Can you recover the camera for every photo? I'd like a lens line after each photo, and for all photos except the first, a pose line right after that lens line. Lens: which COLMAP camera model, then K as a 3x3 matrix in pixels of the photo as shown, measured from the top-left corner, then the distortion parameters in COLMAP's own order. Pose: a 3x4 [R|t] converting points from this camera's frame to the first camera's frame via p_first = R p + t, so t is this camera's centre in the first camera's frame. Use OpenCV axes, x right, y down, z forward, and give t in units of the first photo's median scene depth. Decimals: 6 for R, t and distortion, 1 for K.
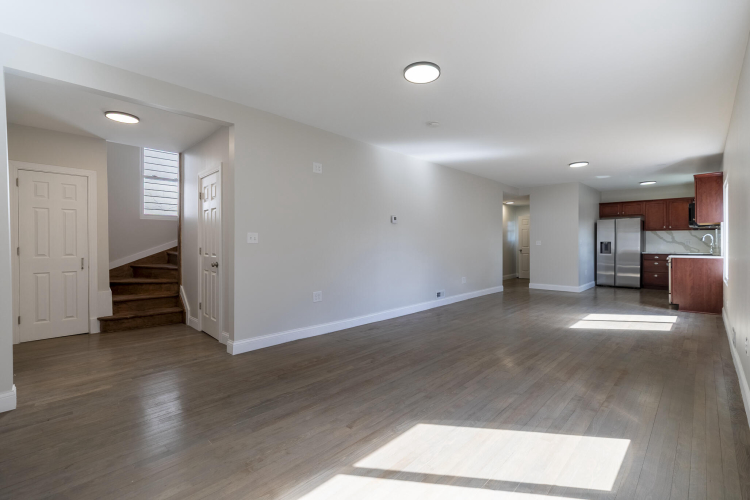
lens RADIAL K [[338.6, 0, 377.5], [0, 338.6, 246.6], [0, 0, 1]] dist [0.008998, -0.000741]
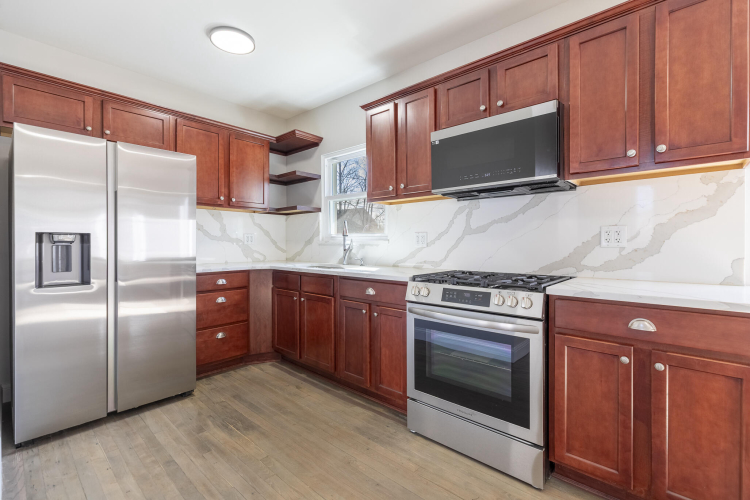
lens RADIAL K [[338.6, 0, 377.5], [0, 338.6, 246.6], [0, 0, 1]] dist [0.008998, -0.000741]
pose [[-0.031786, -0.005207, 0.999481, 0.455847], [0.005942, 0.999968, 0.005399, -0.005121], [-0.999477, 0.006111, -0.031754, 0.827620]]
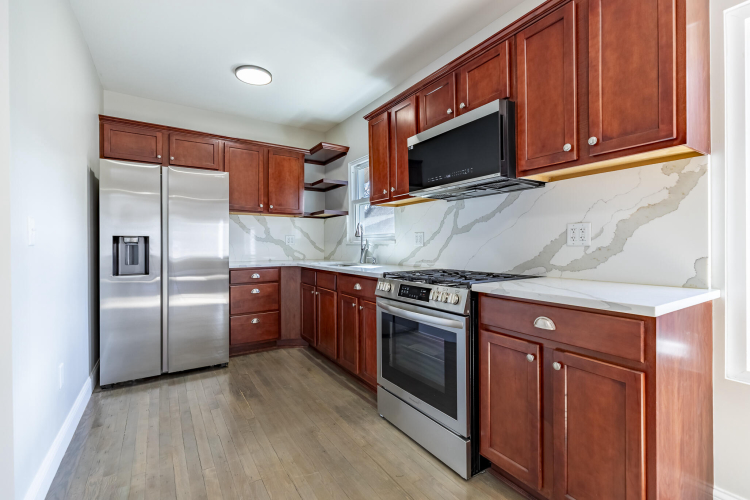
lens RADIAL K [[338.6, 0, 377.5], [0, 338.6, 246.6], [0, 0, 1]] dist [0.008998, -0.000741]
pose [[0.232158, -0.002061, 0.972676, 0.440508], [0.007782, 0.999970, 0.000262, -0.003048], [-0.972647, 0.007508, 0.232167, 0.738645]]
